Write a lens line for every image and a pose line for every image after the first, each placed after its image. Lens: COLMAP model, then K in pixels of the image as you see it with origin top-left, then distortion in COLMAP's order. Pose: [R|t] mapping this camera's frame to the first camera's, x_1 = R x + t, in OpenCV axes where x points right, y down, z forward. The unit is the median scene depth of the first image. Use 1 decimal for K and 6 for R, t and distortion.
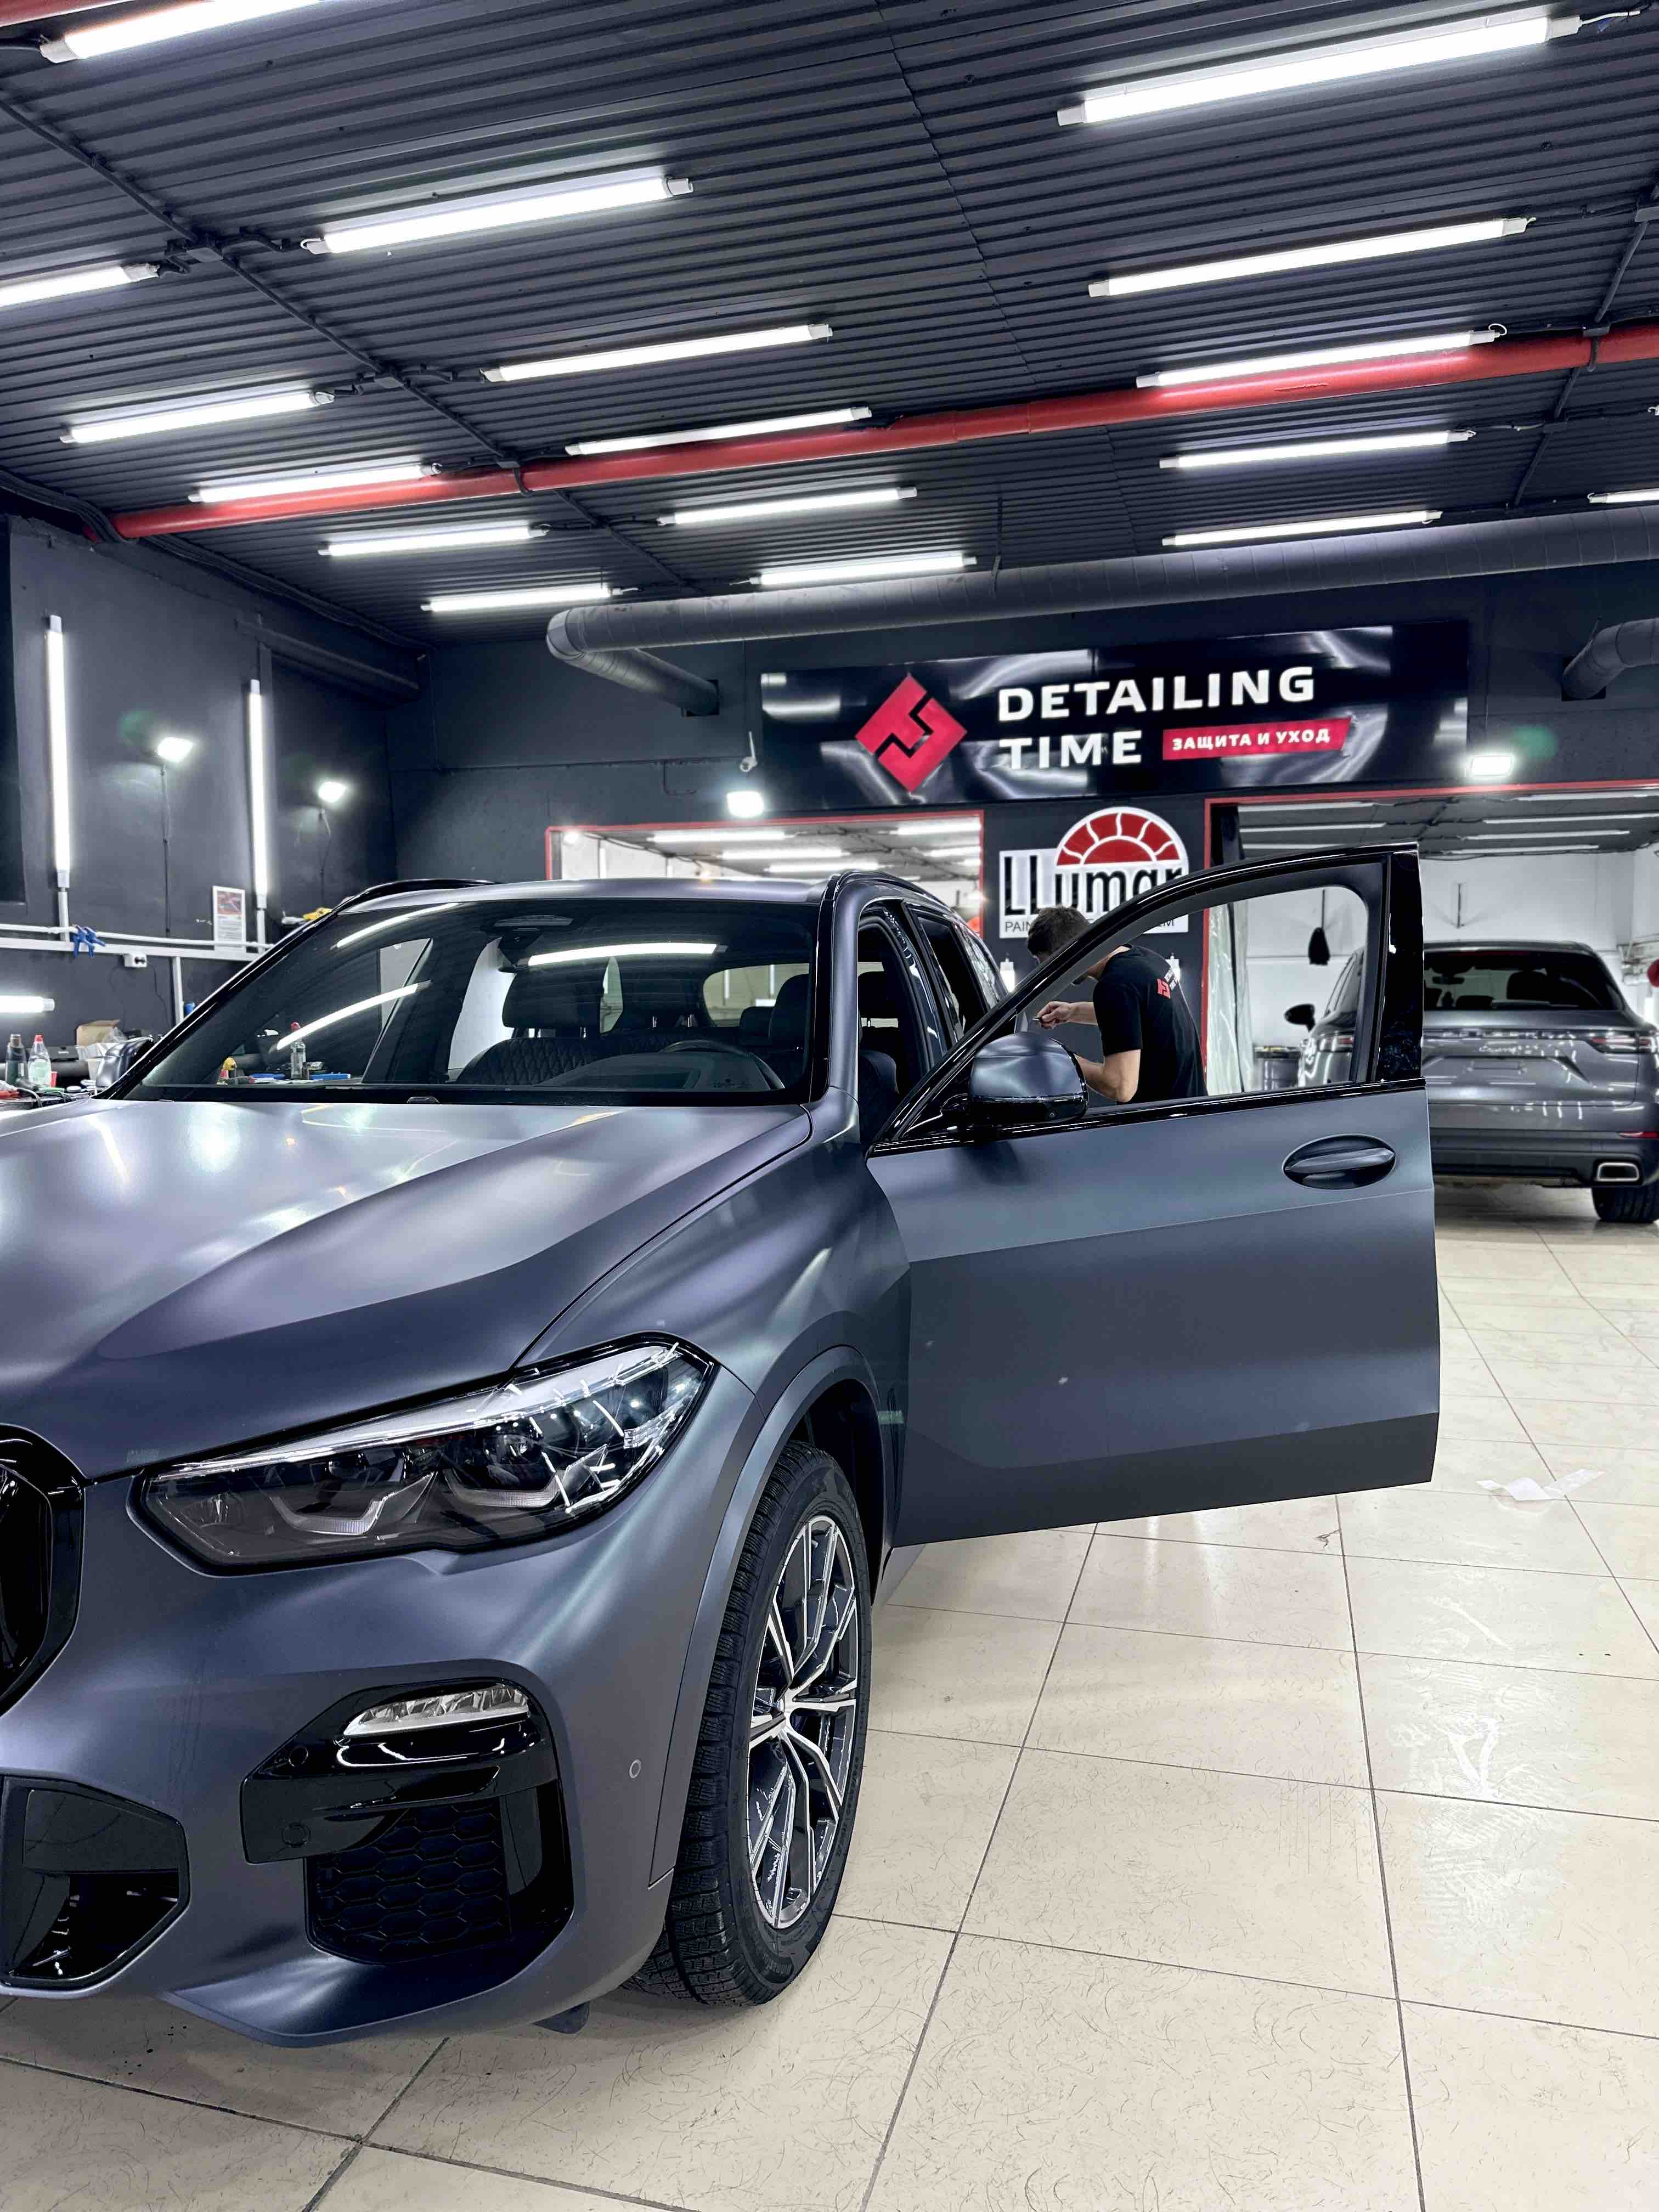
lens RADIAL K [[1544.5, 0, 829.3], [0, 1544.5, 1143.0], [0, 0, 1]] dist [0.062127, -0.068160]
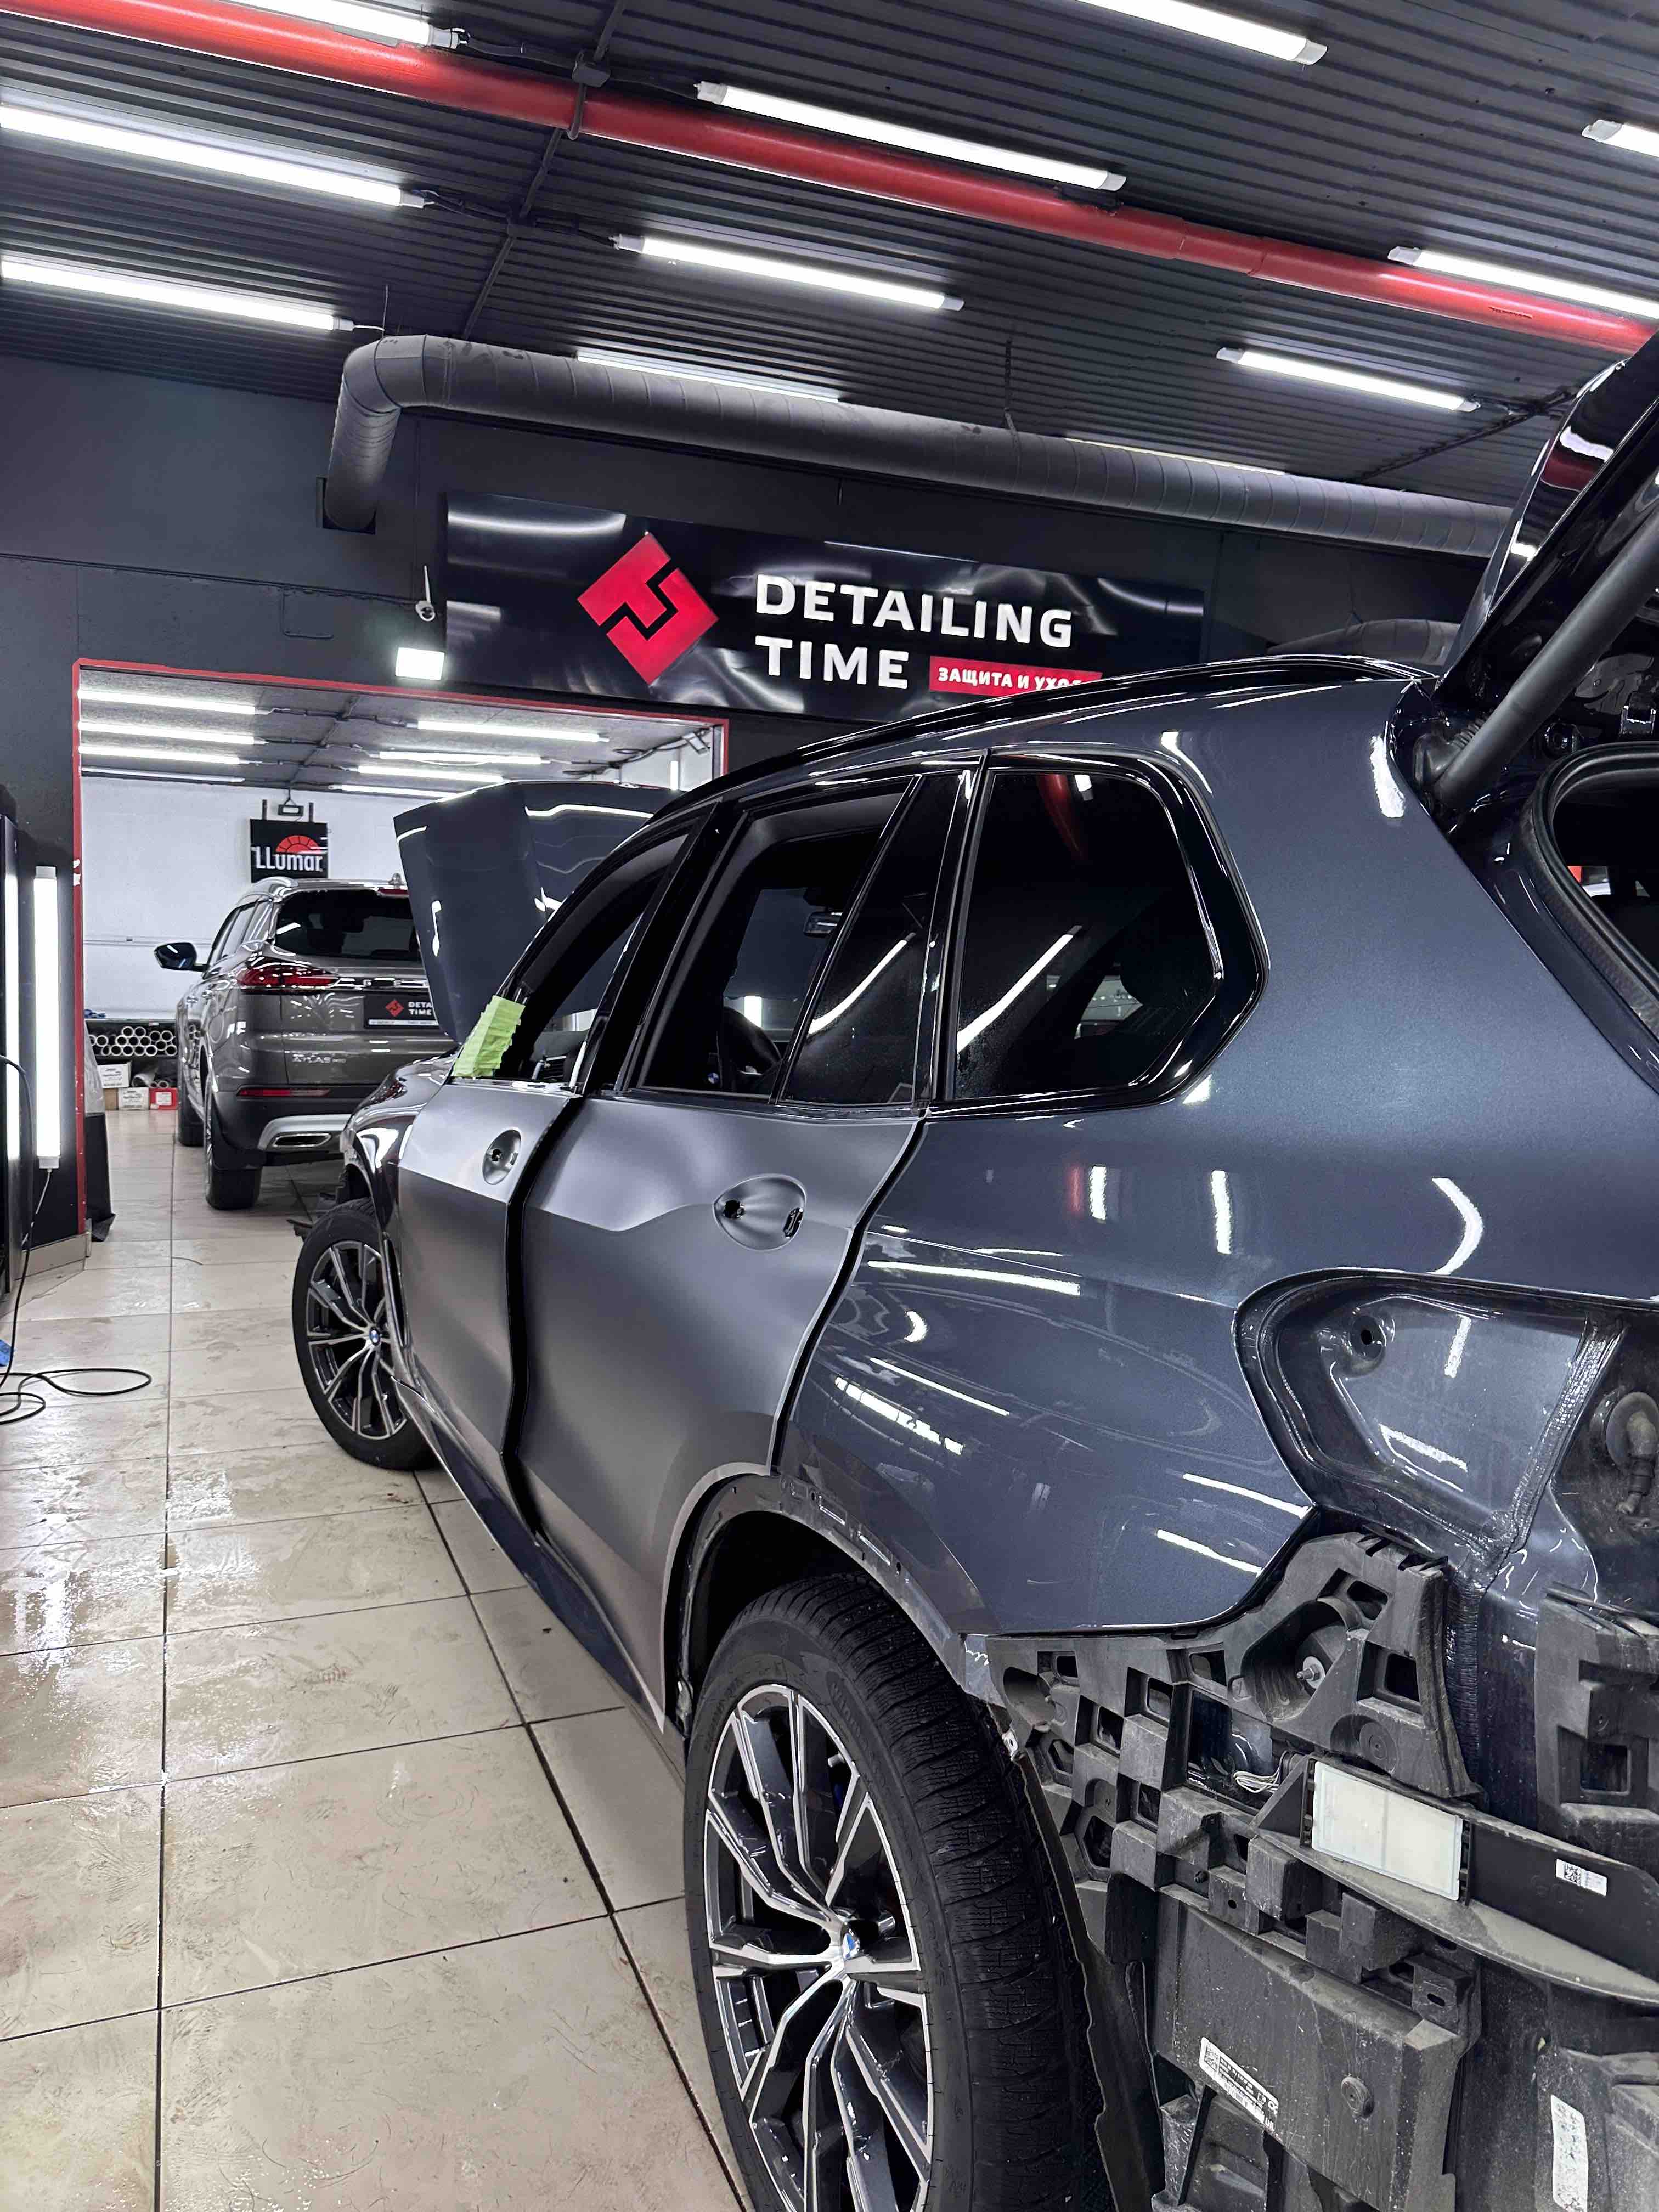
lens RADIAL K [[1544.5, 0, 815.3], [0, 1544.5, 1126.6], [0, 0, 1]] dist [0.062127, -0.068160]
pose [[0.800009, -0.035241, 0.598952, -0.422135], [0.012543, 0.999038, 0.042028, -0.040013], [-0.599857, -0.026110, 0.799681, 0.364385]]
